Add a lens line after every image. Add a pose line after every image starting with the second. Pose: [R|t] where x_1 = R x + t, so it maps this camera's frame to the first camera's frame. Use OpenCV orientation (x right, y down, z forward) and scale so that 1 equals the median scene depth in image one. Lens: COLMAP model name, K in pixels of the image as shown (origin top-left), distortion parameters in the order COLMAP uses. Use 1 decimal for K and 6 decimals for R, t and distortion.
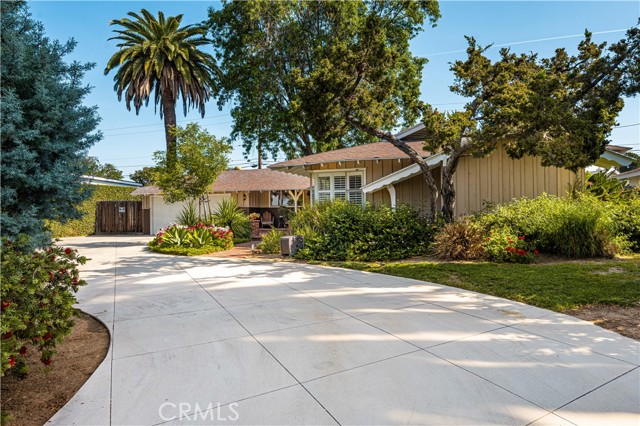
lens RADIAL K [[294.9, 0, 320.0], [0, 294.9, 213.0], [0, 0, 1]] dist [-0.000405, 0.000059]
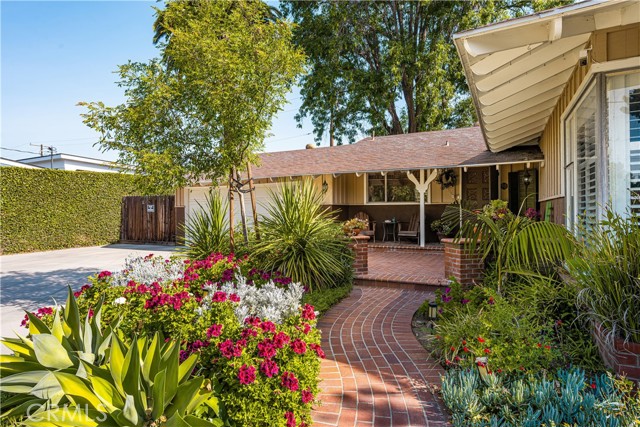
lens RADIAL K [[351.1, 0, 320.0], [0, 351.1, 213.5], [0, 0, 1]] dist [0.000587, -0.000263]
pose [[0.972379, 0.003124, -0.233385, -0.053129], [-0.001143, 0.999962, 0.008623, -0.003916], [0.233403, -0.008118, 0.972346, 0.170326]]
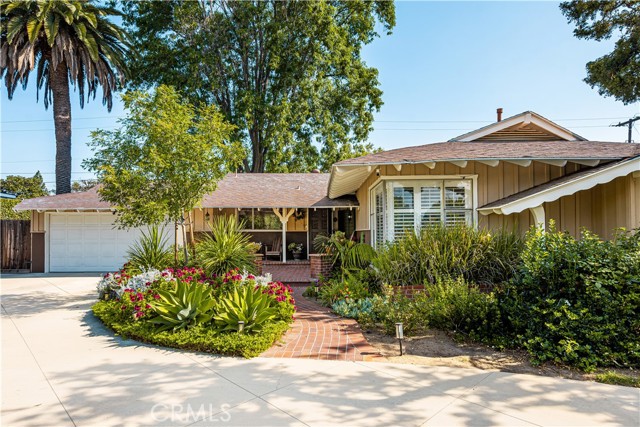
lens RADIAL K [[325.5, 0, 317.0], [0, 325.5, 231.4], [0, 0, 1]] dist [-0.001900, -0.000689]
pose [[0.976187, 0.004156, 0.216892, -0.083742], [-0.001895, 0.999942, -0.010633, -0.005755], [-0.216924, 0.009969, 0.976138, 0.097852]]
